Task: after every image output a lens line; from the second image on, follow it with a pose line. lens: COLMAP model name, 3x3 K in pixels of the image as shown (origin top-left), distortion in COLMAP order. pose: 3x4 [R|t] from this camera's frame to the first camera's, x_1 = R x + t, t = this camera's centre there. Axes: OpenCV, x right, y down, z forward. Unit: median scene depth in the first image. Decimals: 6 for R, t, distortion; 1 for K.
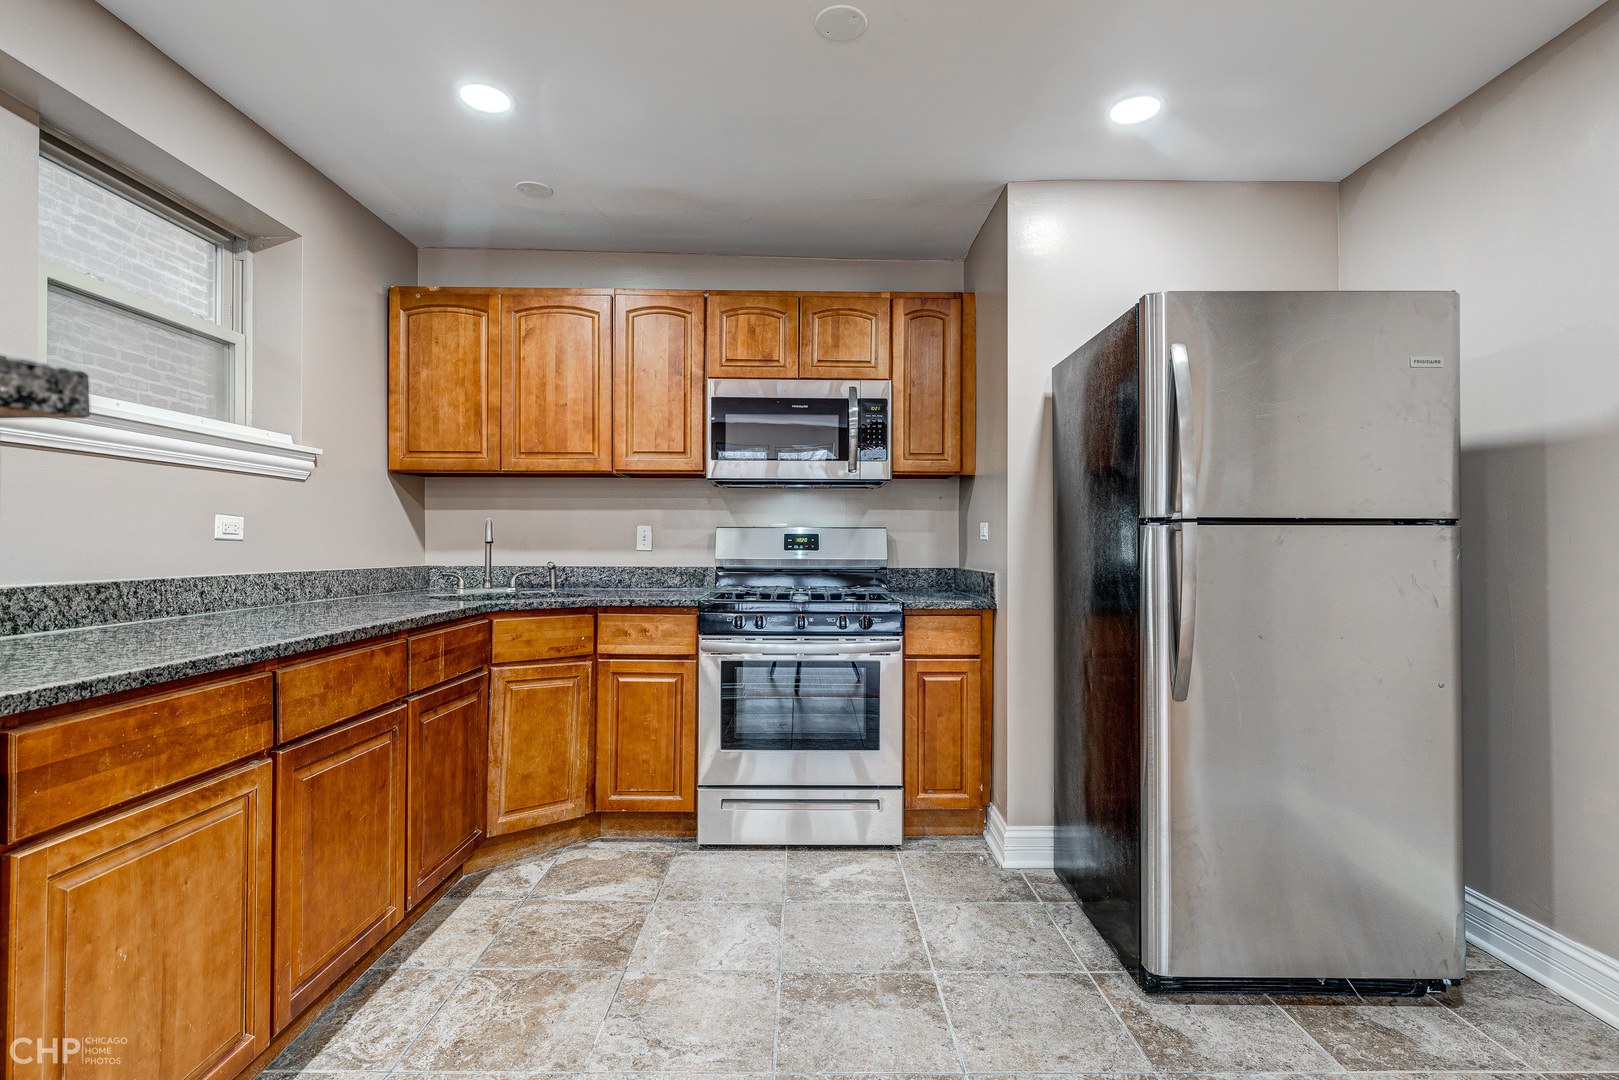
lens RADIAL K [[790.8, 0, 808.7], [0, 790.8, 536.0], [0, 0, 1]] dist [0.001546, -0.000075]
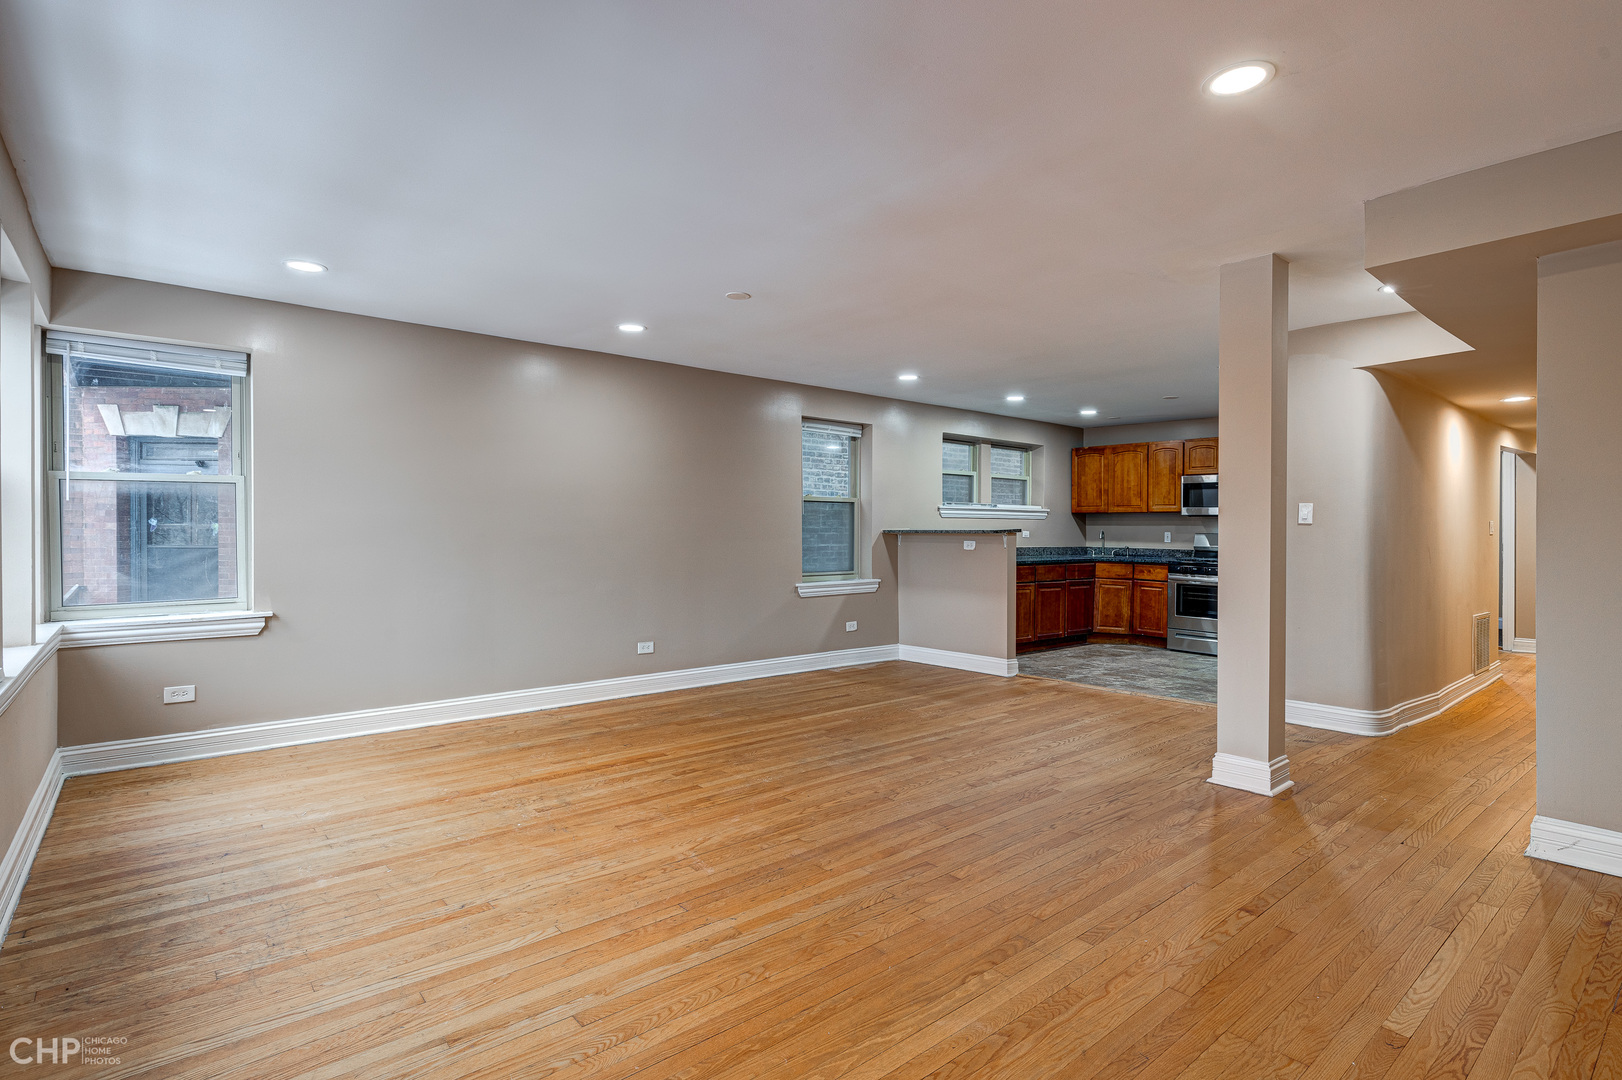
lens RADIAL K [[792.3, 0, 810.2], [0, 792.3, 536.0], [0, 0, 1]] dist [0.001546, -0.000075]
pose [[0.634667, 0.007856, -0.772746, 1.187025], [0.002119, 0.999927, 0.011907, -0.039716], [0.772783, -0.009194, 0.634604, -1.696243]]
